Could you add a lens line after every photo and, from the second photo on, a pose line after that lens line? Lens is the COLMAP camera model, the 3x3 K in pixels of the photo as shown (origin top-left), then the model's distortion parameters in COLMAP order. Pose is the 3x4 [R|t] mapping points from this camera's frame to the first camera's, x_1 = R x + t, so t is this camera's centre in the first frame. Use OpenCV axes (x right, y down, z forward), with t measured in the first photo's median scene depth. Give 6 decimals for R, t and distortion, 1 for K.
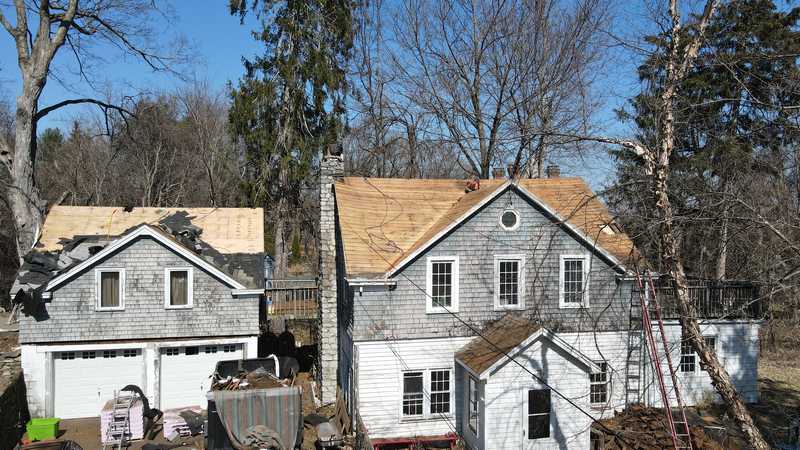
lens RADIAL K [[591.4, 0, 401.7], [0, 591.4, 222.9], [0, 0, 1]] dist [-0.003164, 0.027731]
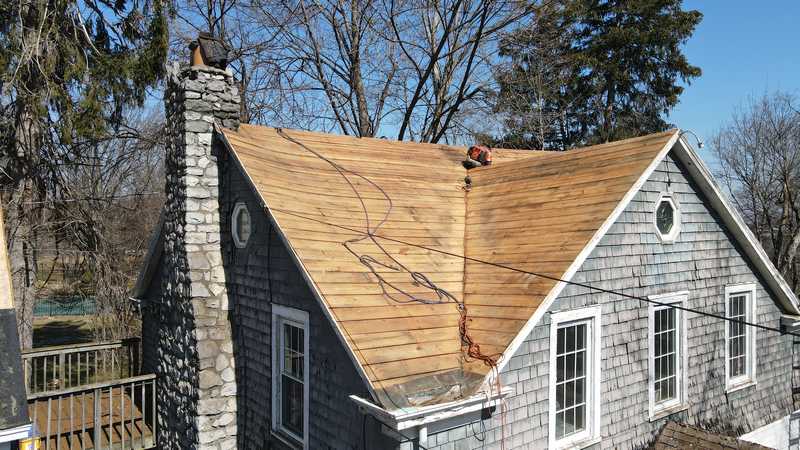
lens RADIAL K [[591.4, 0, 403.2], [0, 591.4, 224.9], [0, 0, 1]] dist [-0.003164, 0.027731]
pose [[0.908088, -0.008755, 0.418687, -0.183898], [0.008205, 0.999961, 0.003114, -0.002669], [-0.418699, 0.000607, 0.908125, 0.615144]]
